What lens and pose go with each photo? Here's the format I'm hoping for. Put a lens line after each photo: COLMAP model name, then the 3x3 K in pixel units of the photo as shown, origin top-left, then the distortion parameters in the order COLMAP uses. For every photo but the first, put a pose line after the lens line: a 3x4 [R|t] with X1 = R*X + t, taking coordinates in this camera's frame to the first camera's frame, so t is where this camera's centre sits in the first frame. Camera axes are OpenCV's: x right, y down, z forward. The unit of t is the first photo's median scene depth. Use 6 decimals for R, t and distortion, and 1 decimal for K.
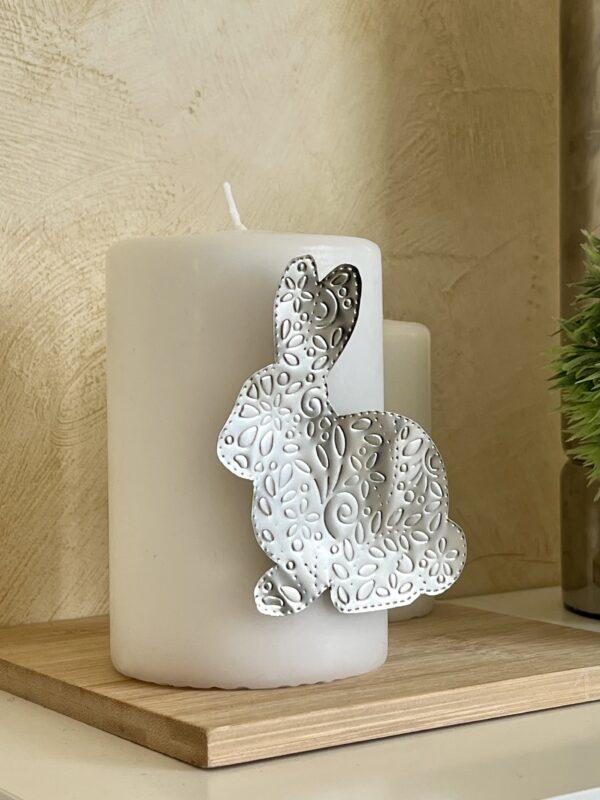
lens RADIAL K [[1558.2, 0, 300.0], [0, 1558.2, 400.0], [0, 0, 1]] dist [-0.017589, -0.005098]
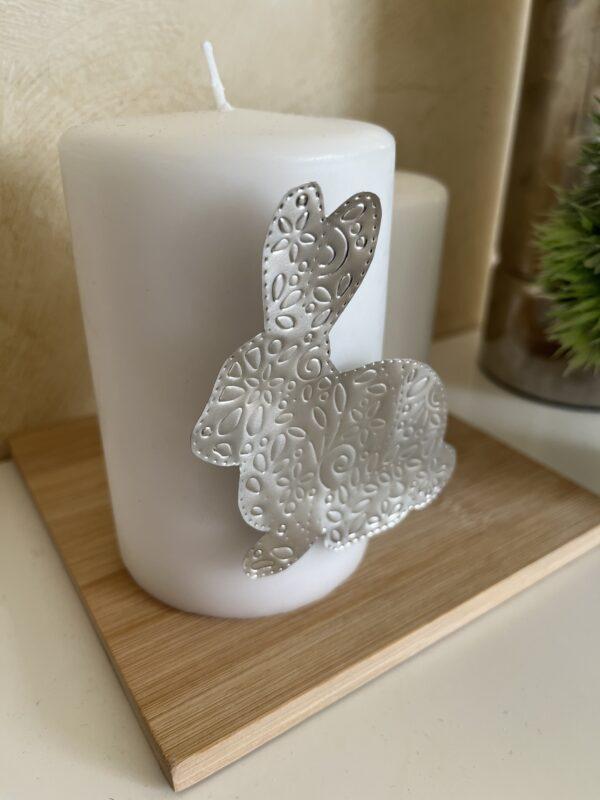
lens RADIAL K [[606.9, 0, 300.0], [0, 606.9, 400.0], [0, 0, 1]] dist [0.060427, -0.123557]
pose [[0.999776, 0.011981, 0.017442, -0.003442], [-0.018364, 0.900781, 0.433886, -0.120713], [-0.010513, -0.434109, 0.900799, 0.696149]]
